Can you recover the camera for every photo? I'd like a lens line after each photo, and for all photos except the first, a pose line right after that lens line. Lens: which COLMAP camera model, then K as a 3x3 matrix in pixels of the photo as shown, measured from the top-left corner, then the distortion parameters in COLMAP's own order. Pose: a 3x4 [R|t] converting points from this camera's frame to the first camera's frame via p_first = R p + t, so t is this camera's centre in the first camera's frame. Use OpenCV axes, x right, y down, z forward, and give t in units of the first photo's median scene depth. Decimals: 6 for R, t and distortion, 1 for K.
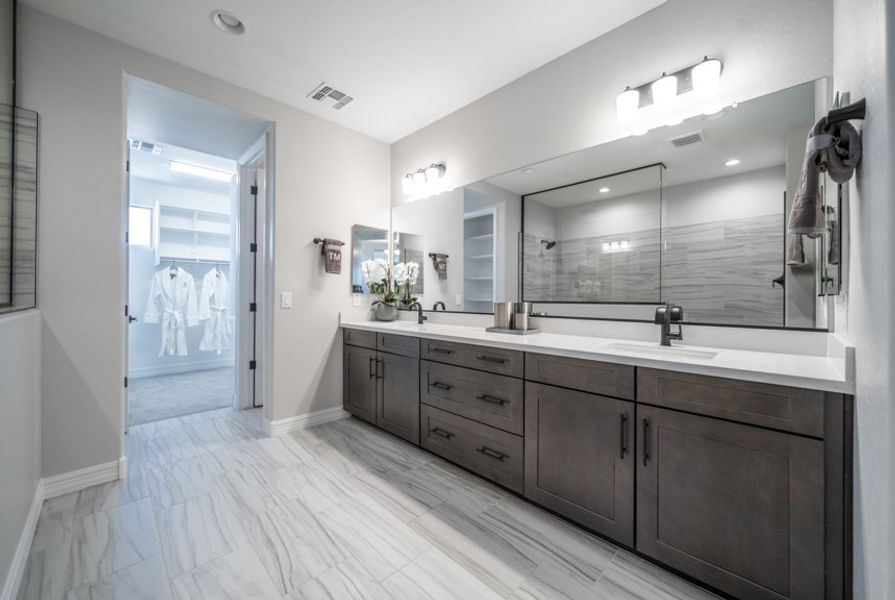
lens RADIAL K [[343.6, 0, 448.9], [0, 343.6, 294.1], [0, 0, 1]] dist [-0.006906, -0.000413]
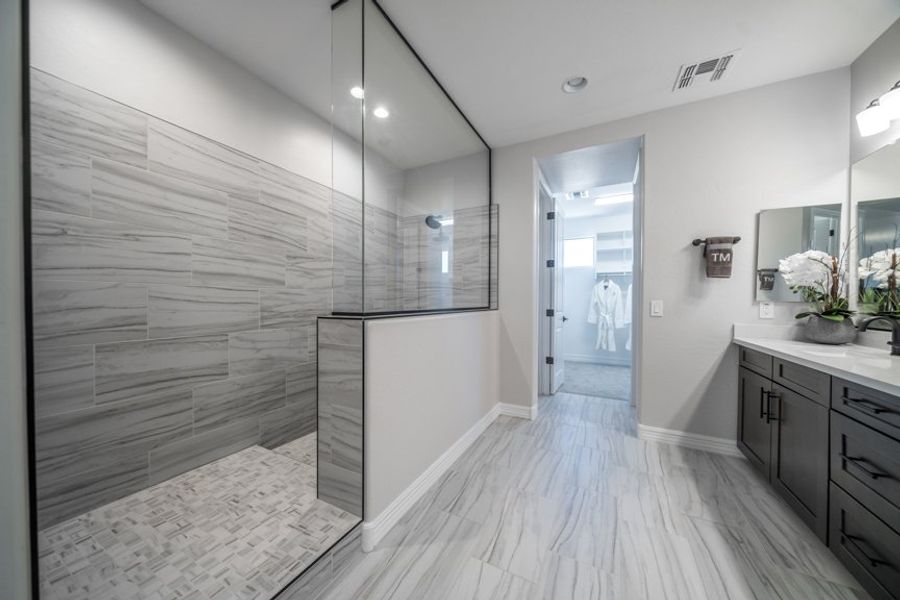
lens RADIAL K [[308.9, 0, 437.2], [0, 308.9, 304.5], [0, 0, 1]] dist [-0.004639, -0.000028]
pose [[0.272043, 0.010874, -0.962224, 0.228261], [0.001127, 0.999932, 0.011619, -0.005480], [0.962285, -0.004245, 0.272012, 0.156421]]
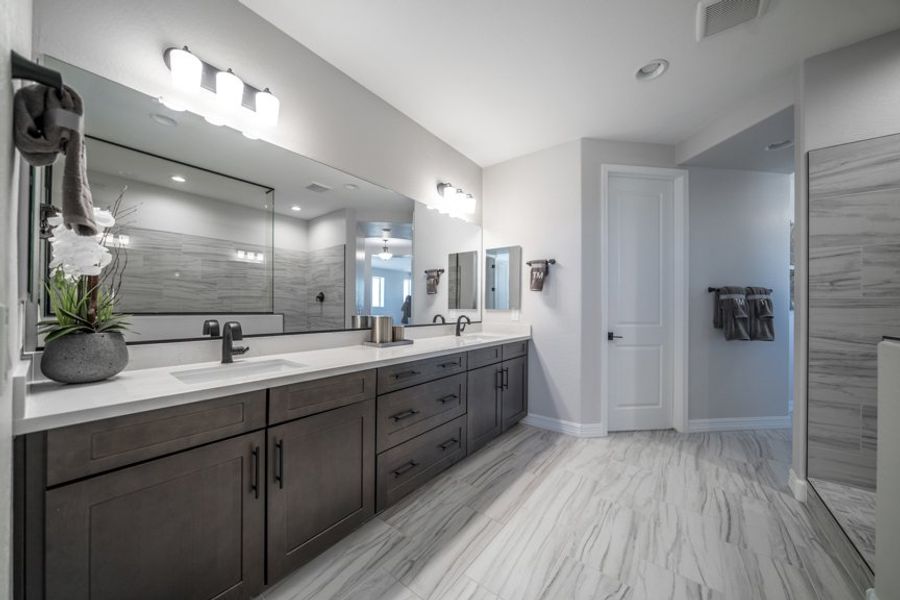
lens RADIAL K [[308.9, 0, 441.0], [0, 308.9, 300.7], [0, 0, 1]] dist [-0.004639, -0.000028]
pose [[-0.109729, 0.018215, 0.993795, -0.699486], [-0.018621, 0.999619, -0.020378, -0.005870], [-0.993787, -0.020742, -0.109348, 0.858223]]
